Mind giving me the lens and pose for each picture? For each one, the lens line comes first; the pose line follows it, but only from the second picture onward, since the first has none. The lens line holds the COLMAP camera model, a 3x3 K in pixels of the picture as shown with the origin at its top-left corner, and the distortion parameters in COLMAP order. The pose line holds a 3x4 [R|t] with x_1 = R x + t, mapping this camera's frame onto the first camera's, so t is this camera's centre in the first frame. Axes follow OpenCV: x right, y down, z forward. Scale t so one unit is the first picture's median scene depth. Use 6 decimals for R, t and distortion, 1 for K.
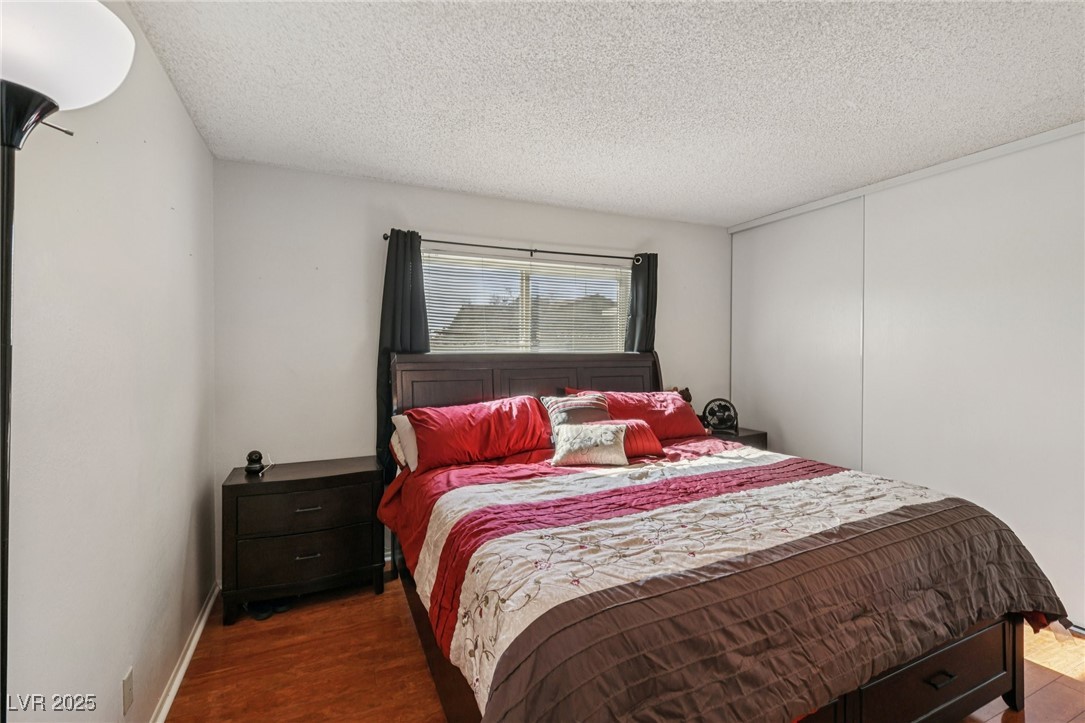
lens RADIAL K [[476.3, 0, 542.5], [0, 476.3, 361.5], [0, 0, 1]] dist [0.015451, -0.000001]
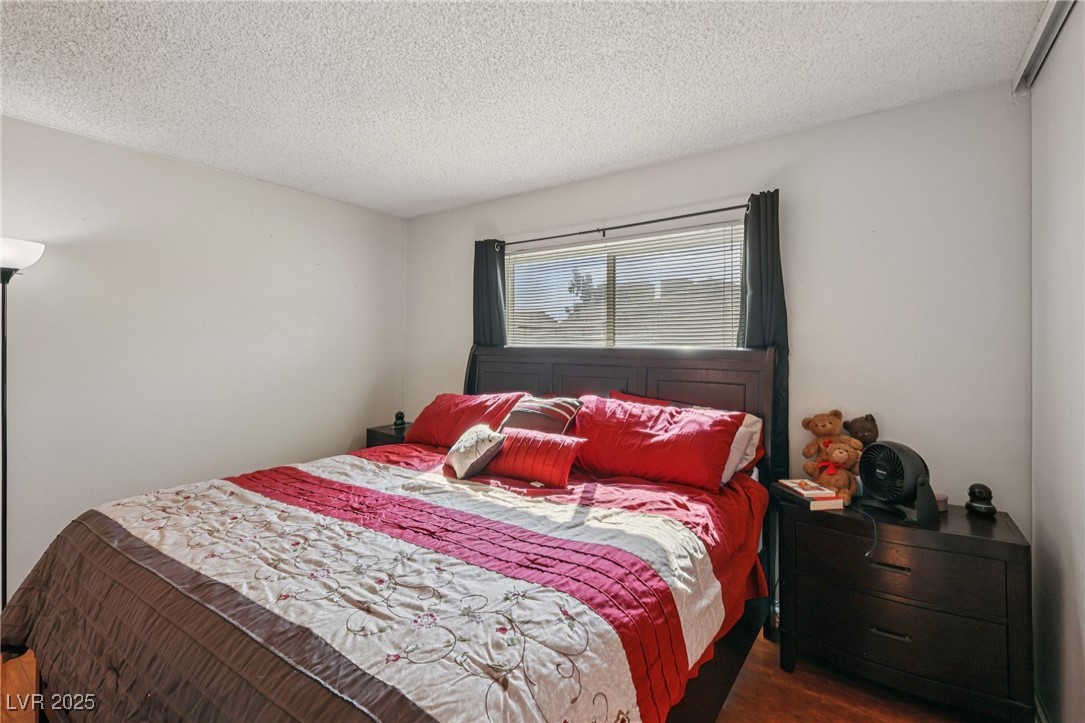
lens RADIAL K [[474.8, 0, 543.8], [0, 474.8, 351.3], [0, 0, 1]] dist [0.000759, -0.000268]
pose [[0.513916, 0.017150, -0.857669, 0.756773], [-0.022841, 0.999719, 0.006304, -0.016399], [0.857536, 0.016350, 0.514164, 0.526686]]
